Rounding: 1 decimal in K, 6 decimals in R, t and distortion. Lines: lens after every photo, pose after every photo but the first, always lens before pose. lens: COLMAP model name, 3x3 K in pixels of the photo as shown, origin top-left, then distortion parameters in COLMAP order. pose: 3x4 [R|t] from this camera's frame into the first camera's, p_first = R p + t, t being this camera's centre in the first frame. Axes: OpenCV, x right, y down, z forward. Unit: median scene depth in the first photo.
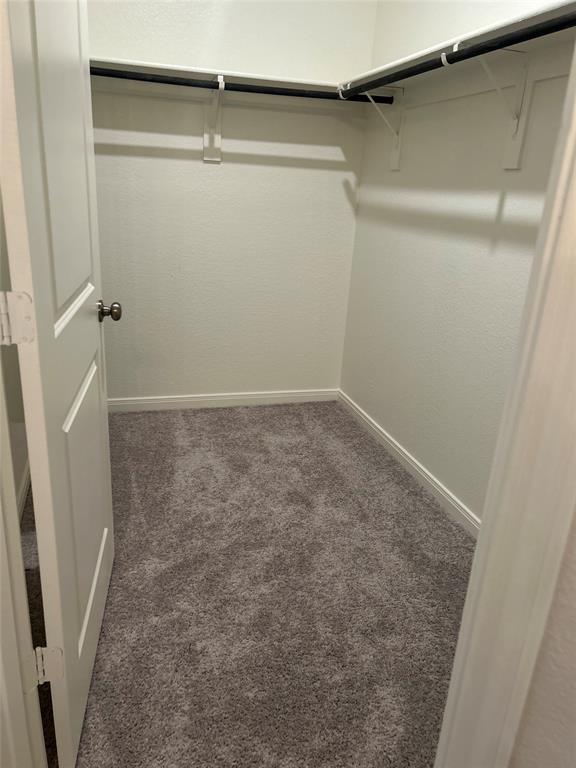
lens RADIAL K [[573.2, 0, 281.2], [0, 573.2, 379.6], [0, 0, 1]] dist [0.013377, -0.014591]
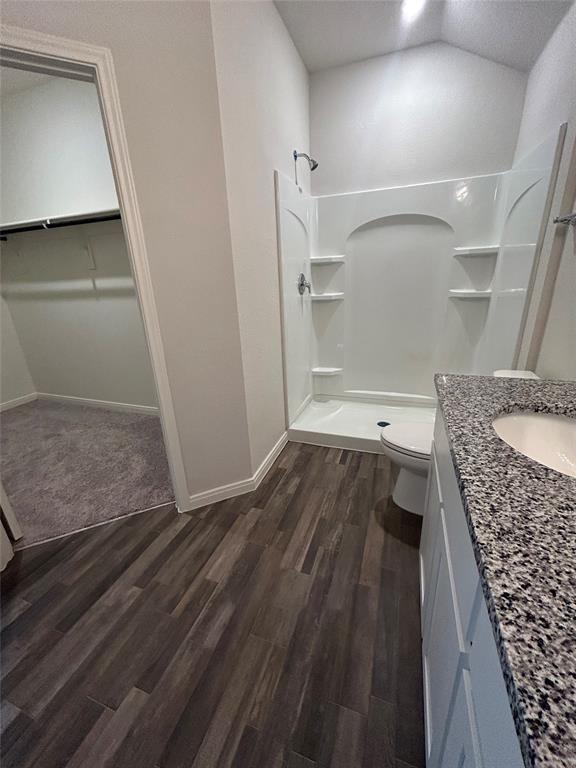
lens RADIAL K [[309.7, 0, 288.6], [0, 309.7, 376.2], [0, 0, 1]] dist [0.004996, -0.000557]
pose [[0.569502, -0.335071, 0.750596, -0.284926], [0.339867, 0.927422, 0.156140, 0.146962], [-0.748437, 0.166181, 0.642048, -0.433649]]
